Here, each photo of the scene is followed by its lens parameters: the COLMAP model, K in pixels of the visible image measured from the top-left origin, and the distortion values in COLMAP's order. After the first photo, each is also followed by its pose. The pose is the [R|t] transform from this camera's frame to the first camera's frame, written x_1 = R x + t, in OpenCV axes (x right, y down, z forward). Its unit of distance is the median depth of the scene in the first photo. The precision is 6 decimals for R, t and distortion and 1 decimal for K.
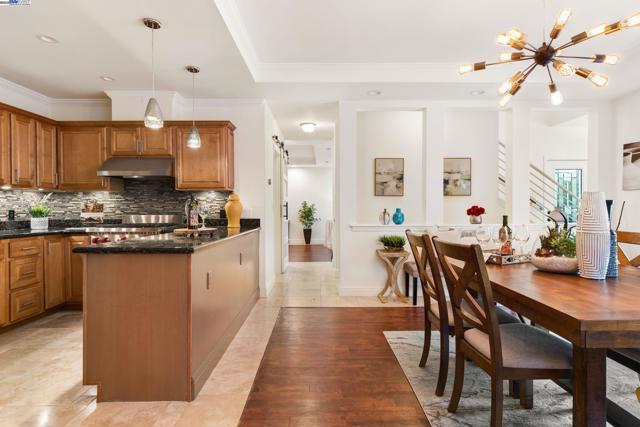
lens RADIAL K [[343.6, 0, 320.0], [0, 343.6, 213.5], [0, 0, 1]] dist [0.001135, 0.000030]
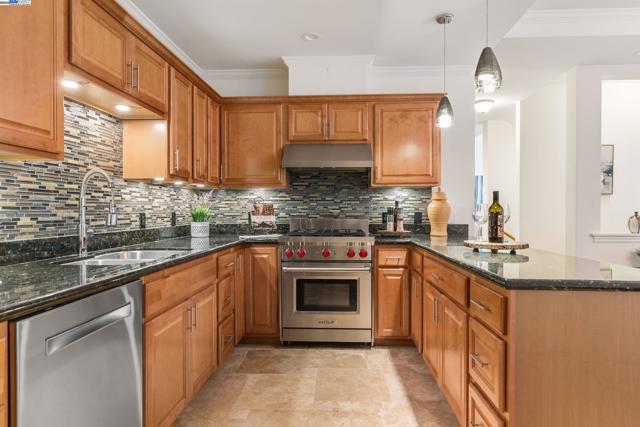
lens RADIAL K [[385.5, 0, 320.0], [0, 385.5, 213.5], [0, 0, 1]] dist [0.020618, 0.000534]
pose [[0.998250, 0.003486, -0.059033, -0.487018], [-0.003612, 0.999991, -0.002042, -0.006263], [0.059026, 0.002251, 0.998254, 0.145397]]
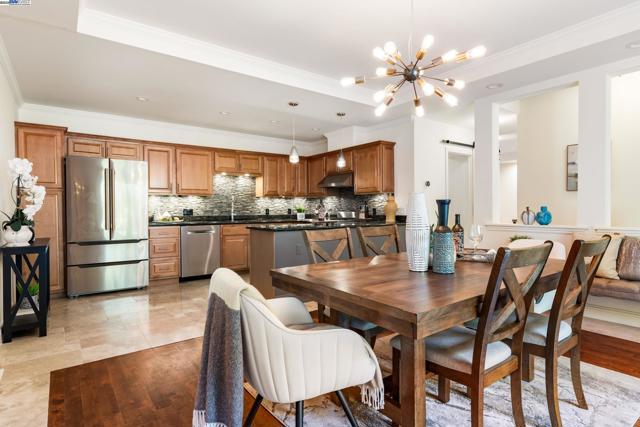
lens RADIAL K [[355.6, 0, 320.0], [0, 355.6, 213.5], [0, 0, 1]] dist [0.006278, 0.001221]
pose [[0.579505, 0.011241, -0.814891, 0.712216], [-0.006379, 0.999937, 0.009258, -0.002246], [0.814944, -0.000166, 0.579540, 0.024710]]
